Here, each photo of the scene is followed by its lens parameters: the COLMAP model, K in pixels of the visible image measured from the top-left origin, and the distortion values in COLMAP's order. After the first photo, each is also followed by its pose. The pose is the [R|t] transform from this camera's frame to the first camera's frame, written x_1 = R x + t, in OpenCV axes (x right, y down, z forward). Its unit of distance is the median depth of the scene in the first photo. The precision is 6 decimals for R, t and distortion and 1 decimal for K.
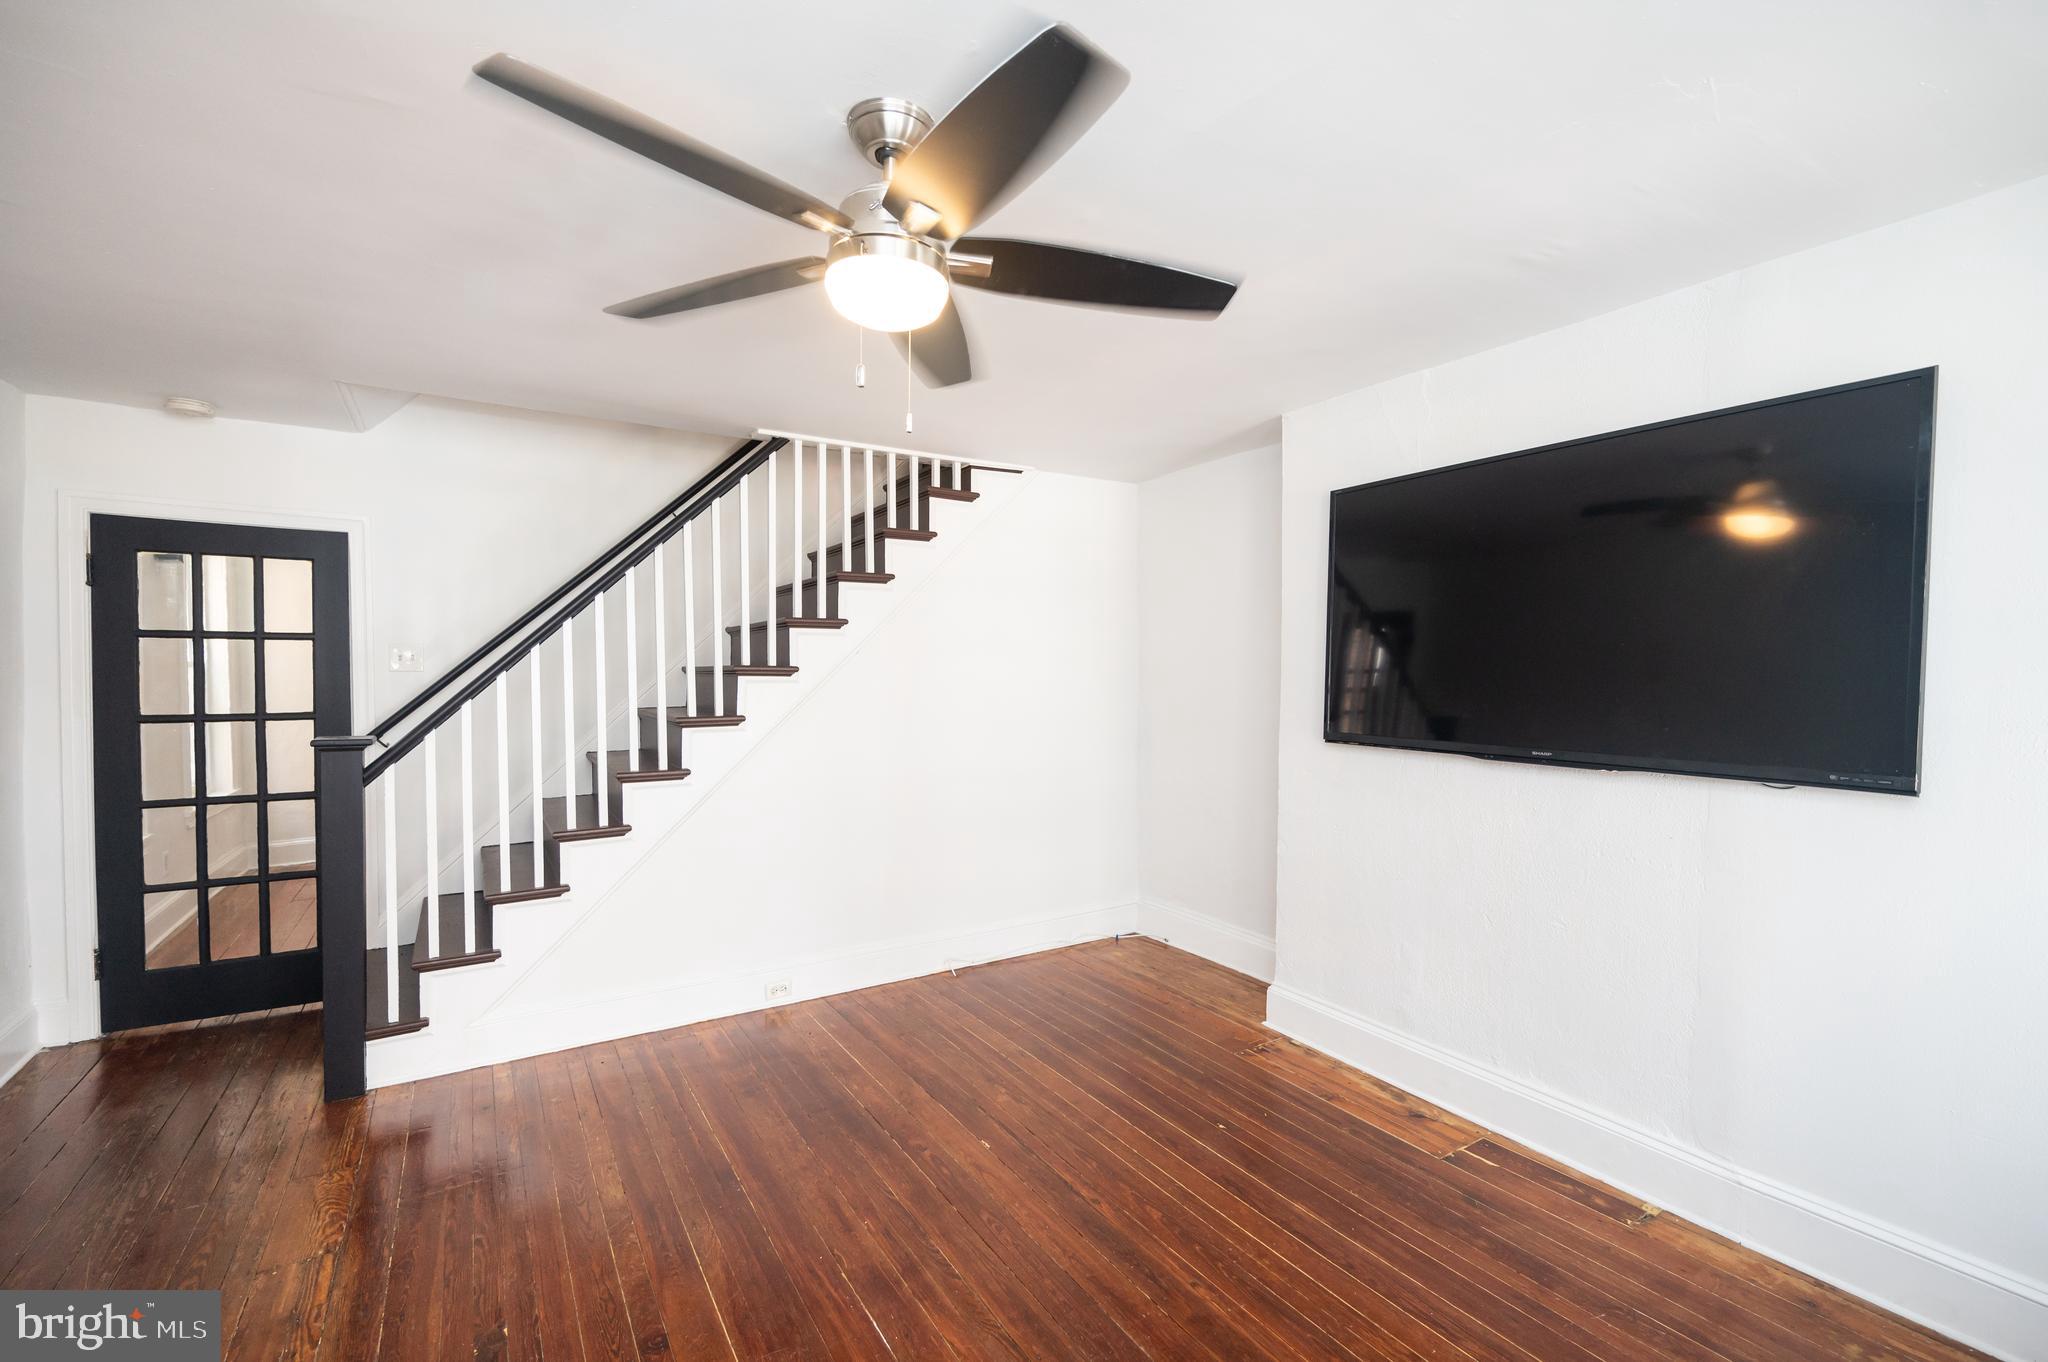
lens RADIAL K [[880.4, 0, 1024.0], [0, 880.4, 681.0], [0, 0, 1]] dist [0.000626, 0.000076]
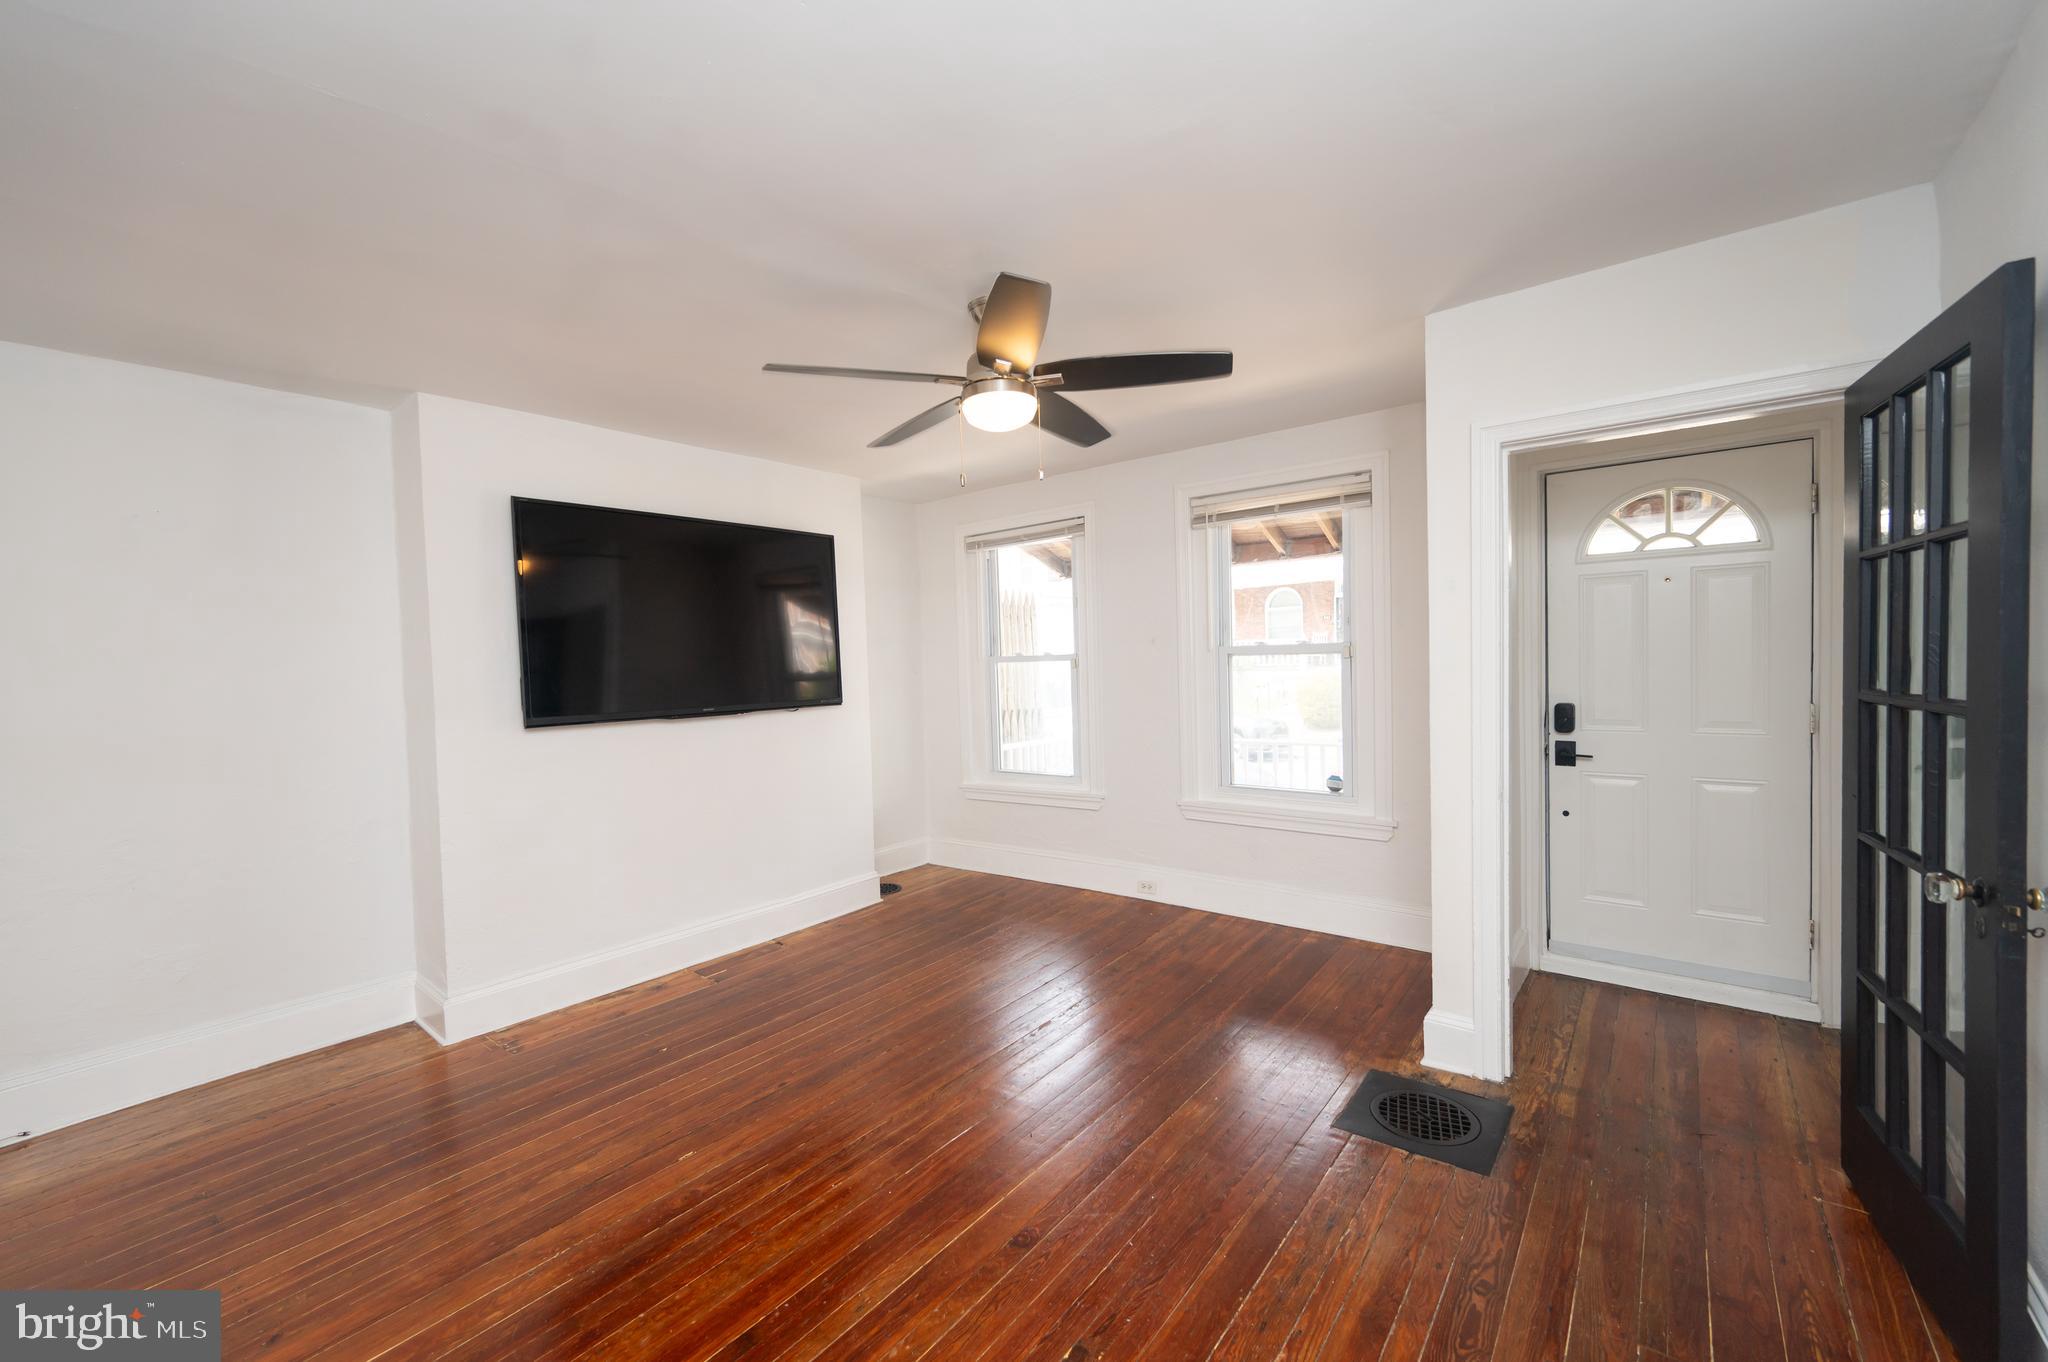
lens RADIAL K [[816.3, 0, 1024.0], [0, 816.3, 681.0], [0, 0, 1]] dist [0.001367, 0.000138]
pose [[-0.337360, -0.017791, 0.941208, -0.939738], [0.041232, 0.998583, 0.033654, 0.004220], [-0.940472, 0.050162, -0.336148, 0.891897]]
